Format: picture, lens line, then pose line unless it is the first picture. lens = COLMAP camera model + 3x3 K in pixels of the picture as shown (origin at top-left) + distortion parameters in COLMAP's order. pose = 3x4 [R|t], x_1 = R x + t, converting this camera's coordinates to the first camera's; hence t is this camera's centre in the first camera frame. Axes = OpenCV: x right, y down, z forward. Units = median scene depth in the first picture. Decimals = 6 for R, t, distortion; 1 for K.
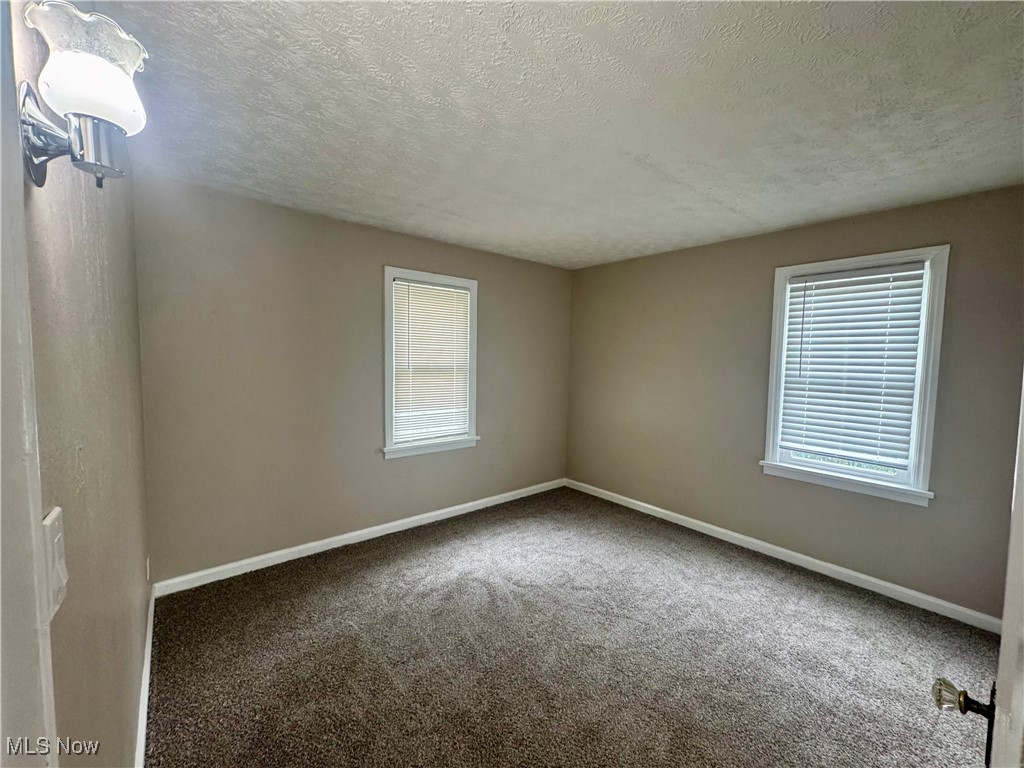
lens RADIAL K [[408.9, 0, 514.4], [0, 408.9, 382.5], [0, 0, 1]] dist [0.004146, -0.000091]
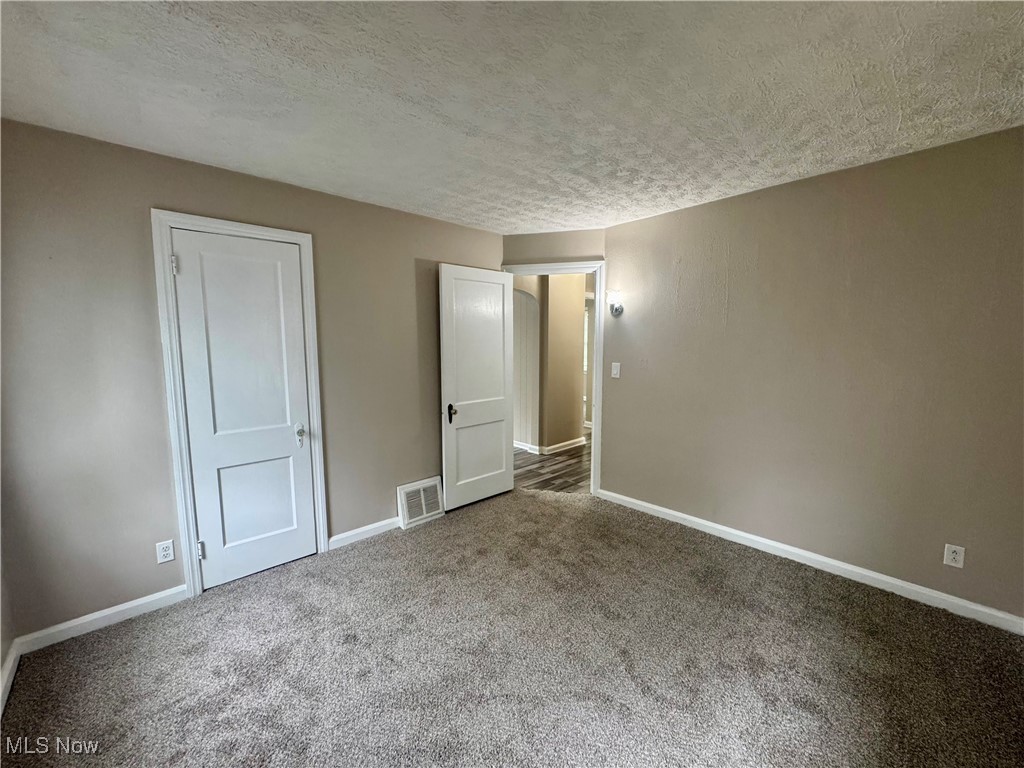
lens RADIAL K [[408.9, 0, 510.9], [0, 408.9, 381.7], [0, 0, 1]] dist [0.004146, -0.000091]
pose [[-0.998831, -0.004200, -0.048147, 0.198849], [-0.012886, 0.983295, 0.181560, -0.100444], [0.046580, 0.181969, -0.982200, 1.611461]]
